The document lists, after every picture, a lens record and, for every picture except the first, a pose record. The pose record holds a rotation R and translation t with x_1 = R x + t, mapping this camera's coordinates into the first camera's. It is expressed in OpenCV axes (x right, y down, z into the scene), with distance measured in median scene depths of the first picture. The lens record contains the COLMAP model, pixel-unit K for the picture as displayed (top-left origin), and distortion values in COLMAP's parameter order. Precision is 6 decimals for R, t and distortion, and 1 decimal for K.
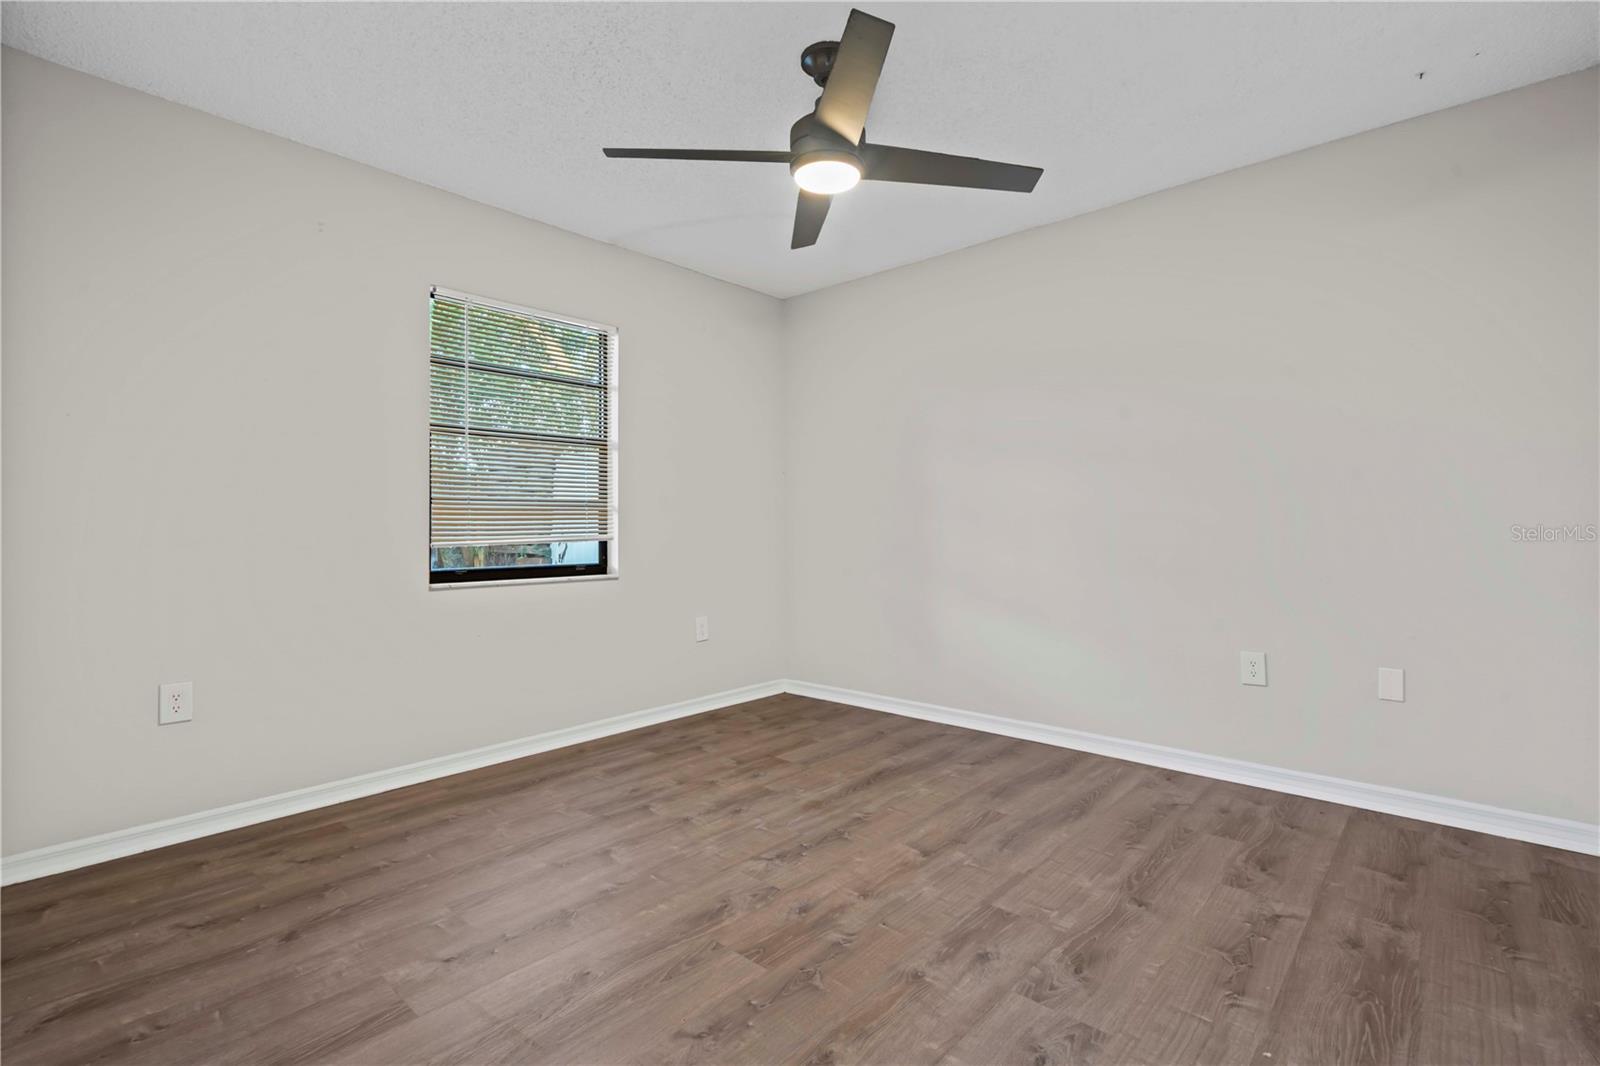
lens RADIAL K [[734.0, 0, 791.7], [0, 734.0, 535.6], [0, 0, 1]] dist [-0.001491, 0.000796]
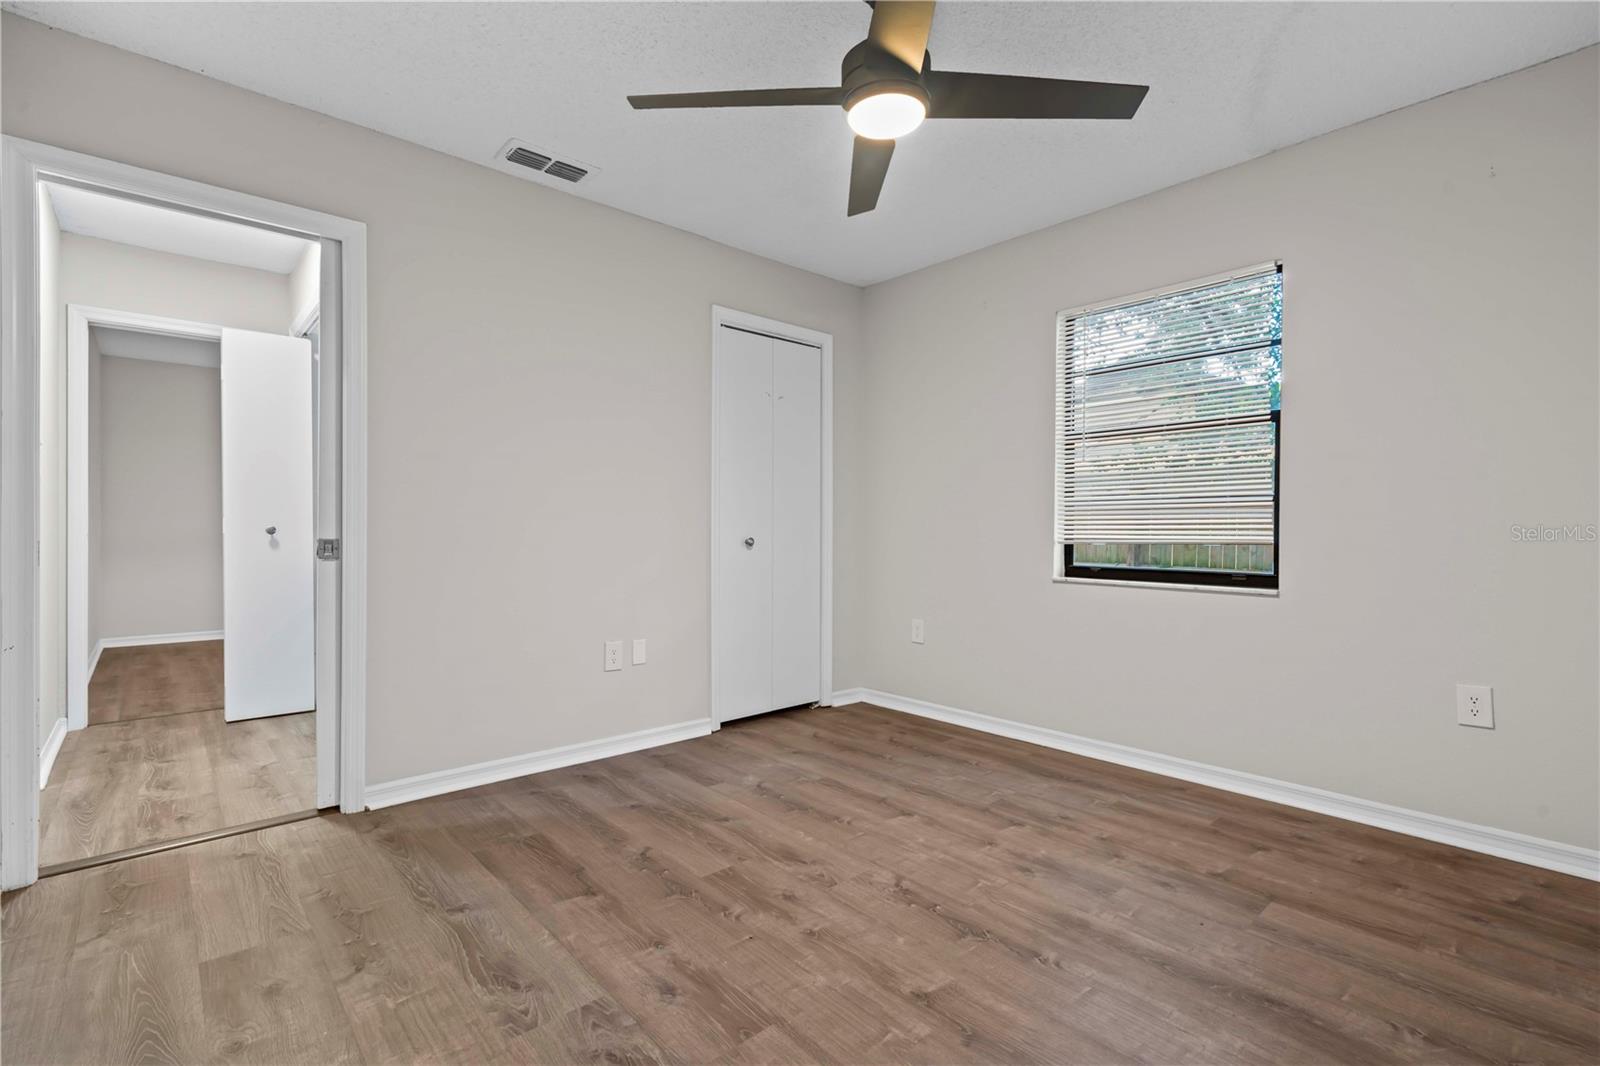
lens RADIAL K [[734.0, 0, 791.7], [0, 734.0, 535.6], [0, 0, 1]] dist [-0.001491, 0.000796]
pose [[-0.114715, 0.012830, -0.993316, 0.798527], [-0.012010, 0.999826, 0.014301, -0.004012], [0.993326, 0.013571, -0.114541, 0.873128]]
